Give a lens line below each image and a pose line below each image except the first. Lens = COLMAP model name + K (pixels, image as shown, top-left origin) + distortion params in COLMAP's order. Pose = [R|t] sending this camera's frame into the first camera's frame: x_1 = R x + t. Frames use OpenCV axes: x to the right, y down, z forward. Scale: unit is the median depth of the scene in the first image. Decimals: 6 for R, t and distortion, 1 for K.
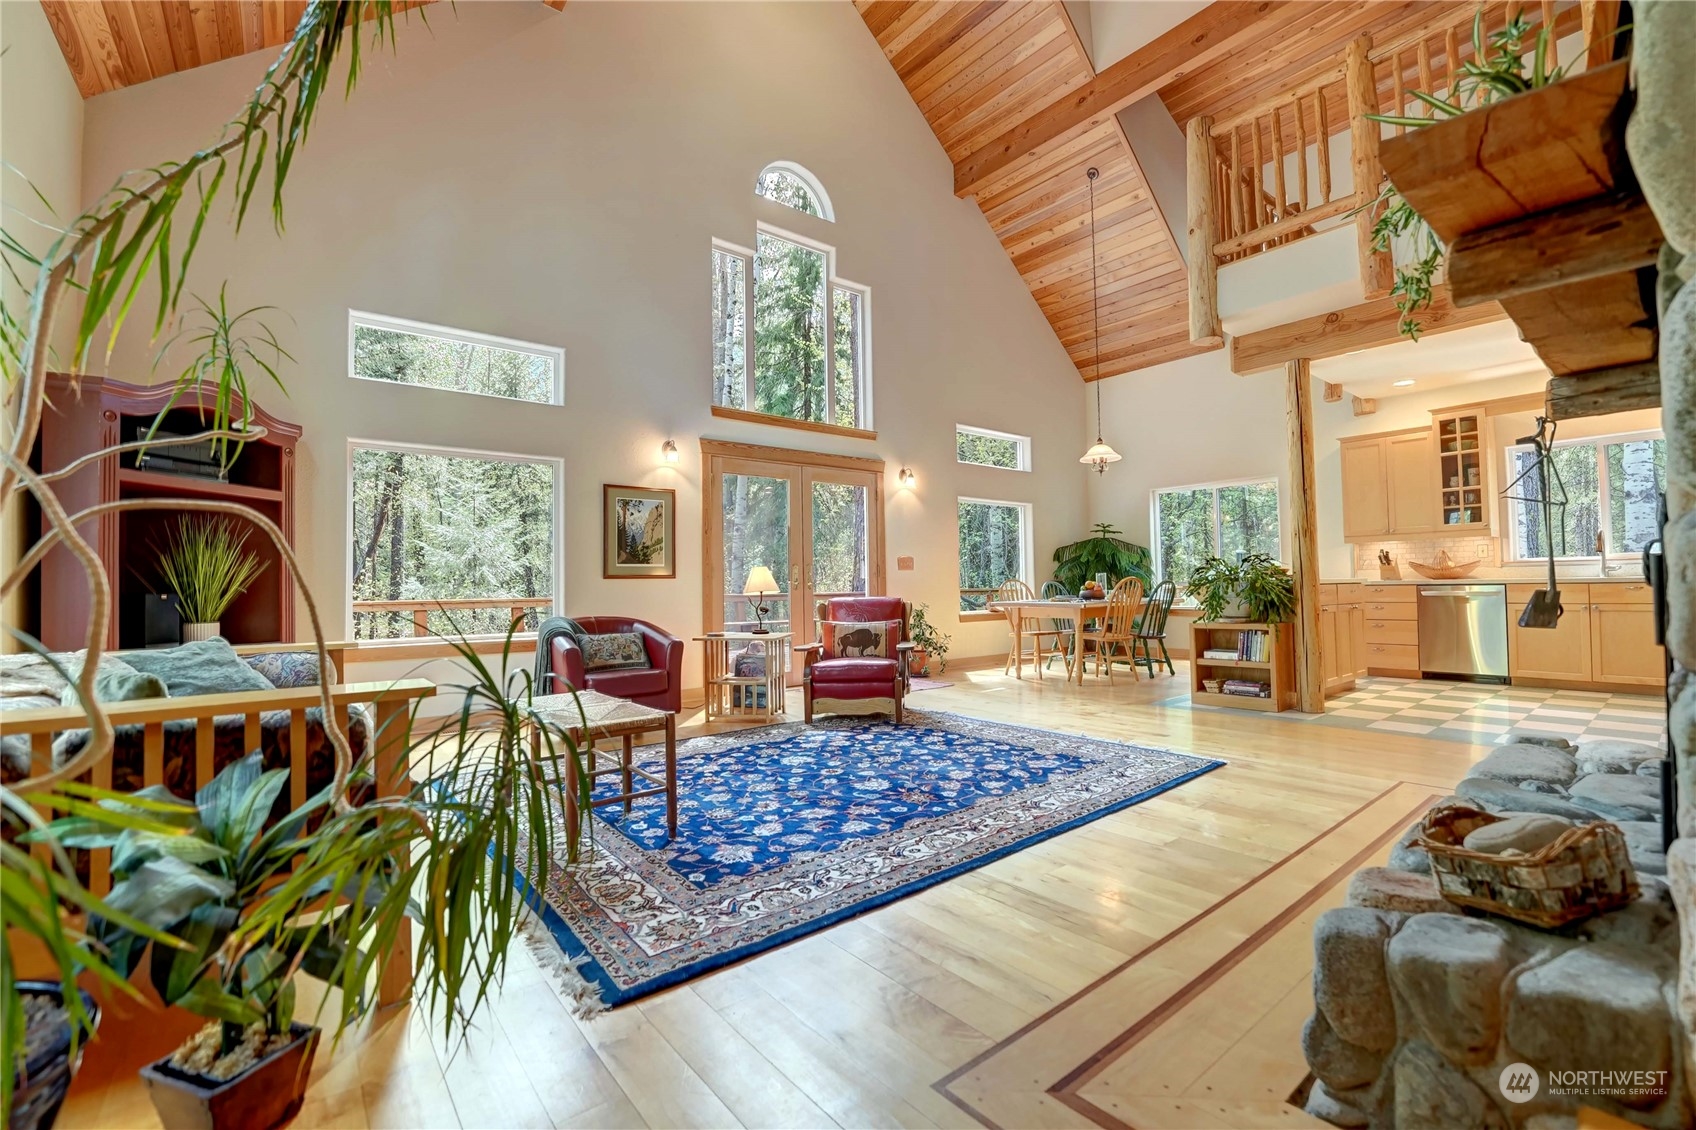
lens RADIAL K [[710.2, 0, 847.3], [0, 710.2, 564.0], [0, 0, 1]] dist [-0.023035, -0.000505]
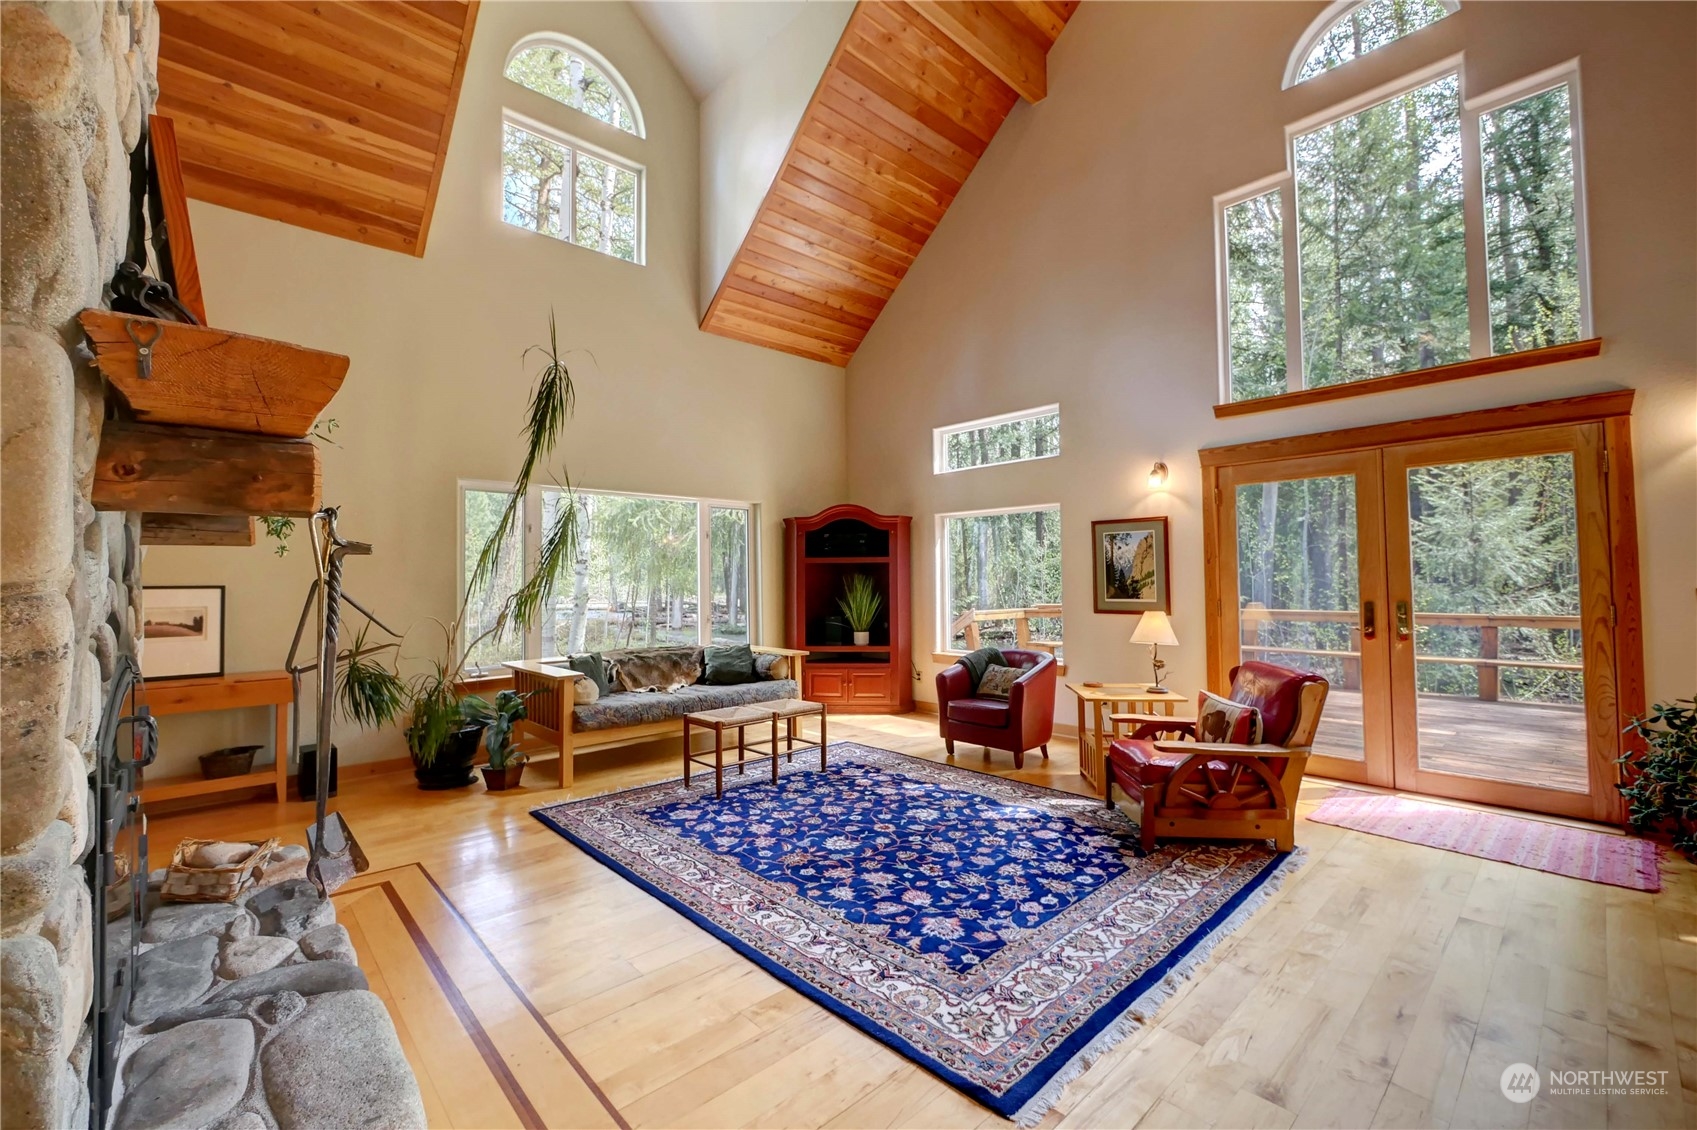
lens RADIAL K [[701.3, 0, 838.9], [0, 701.3, 556.9], [0, 0, 1]] dist [-0.009492, 0.000383]
pose [[0.065307, -0.018253, -0.997698, 0.590729], [0.043543, 0.998932, -0.015426, -0.055809], [0.996915, -0.042435, 0.066032, 0.509342]]
